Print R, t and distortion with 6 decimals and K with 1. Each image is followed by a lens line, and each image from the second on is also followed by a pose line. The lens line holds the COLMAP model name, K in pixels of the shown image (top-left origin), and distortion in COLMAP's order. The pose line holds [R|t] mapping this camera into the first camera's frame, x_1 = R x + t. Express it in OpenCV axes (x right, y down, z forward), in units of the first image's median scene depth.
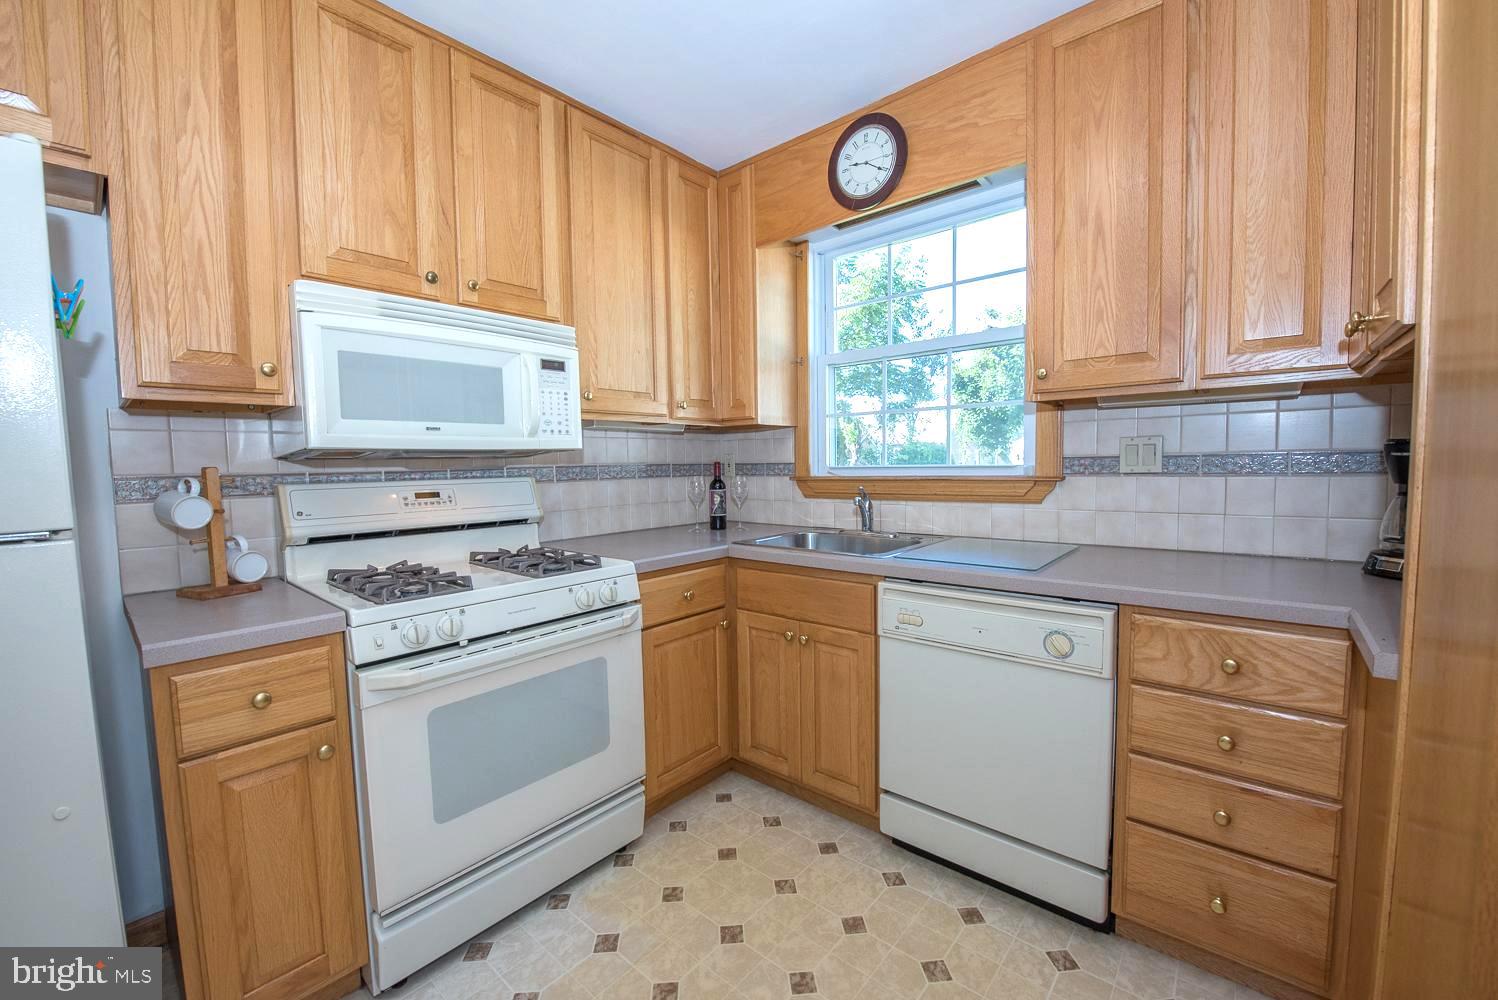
lens RADIAL K [[593.7, 0, 747.1], [0, 593.7, 501.8], [0, 0, 1]] dist [-0.019385, -0.000853]
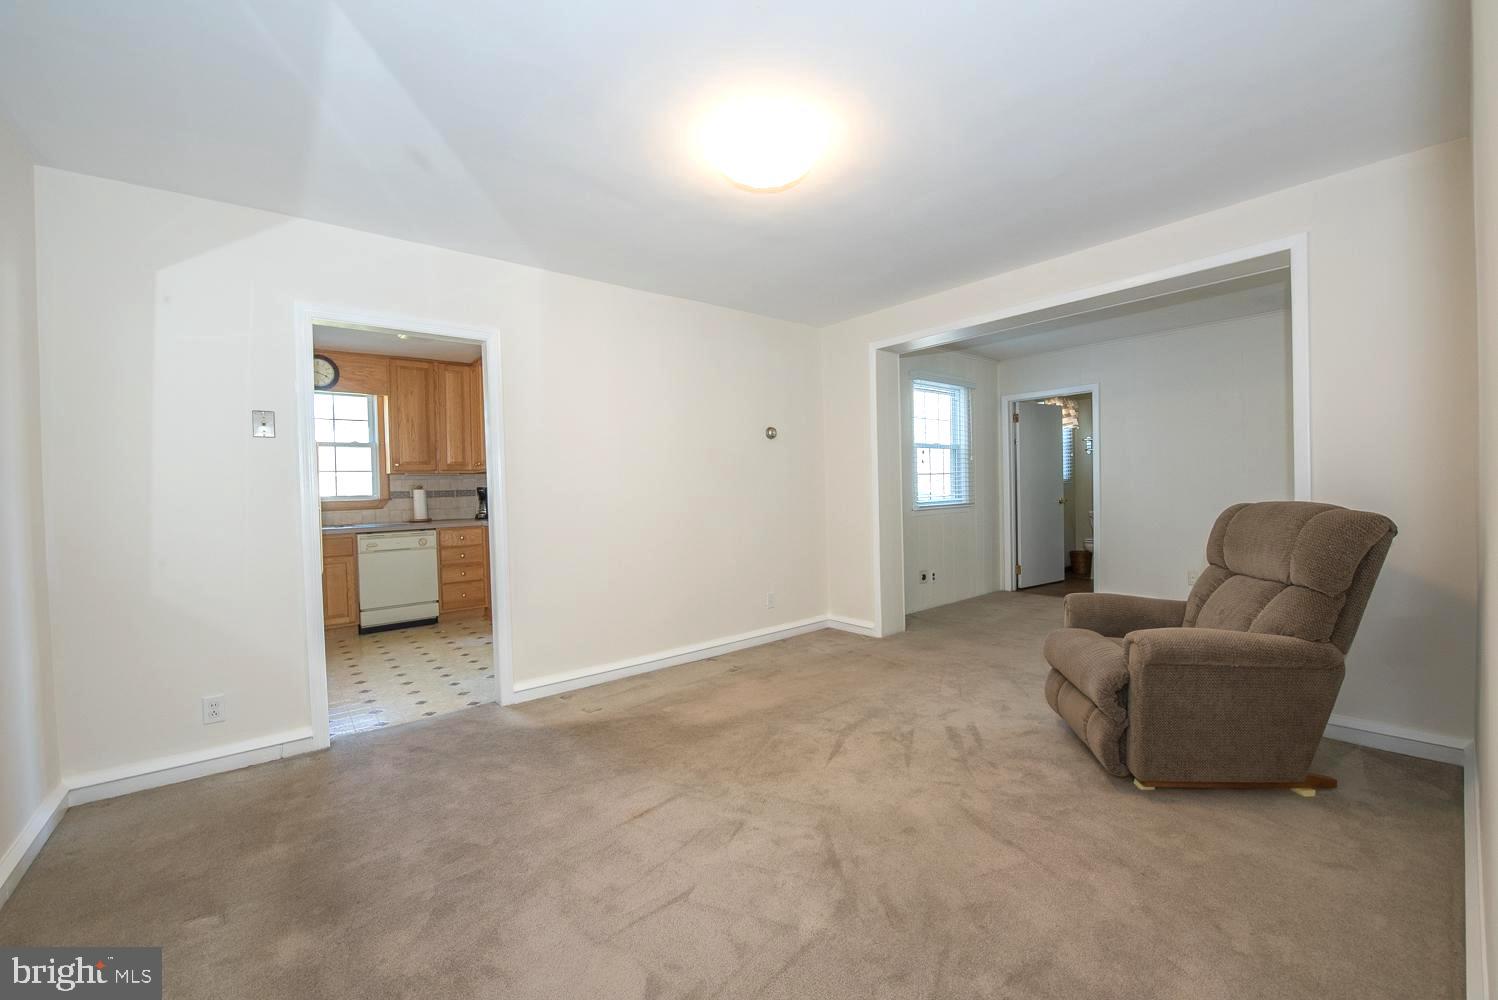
lens RADIAL K [[593.7, 0, 747.1], [0, 593.7, 501.8], [0, 0, 1]] dist [-0.019385, -0.000853]
pose [[0.172856, -0.006989, 0.984922, -1.981445], [0.086079, 0.996256, -0.008038, 0.144310], [-0.981178, 0.086170, 0.172811, -1.177252]]
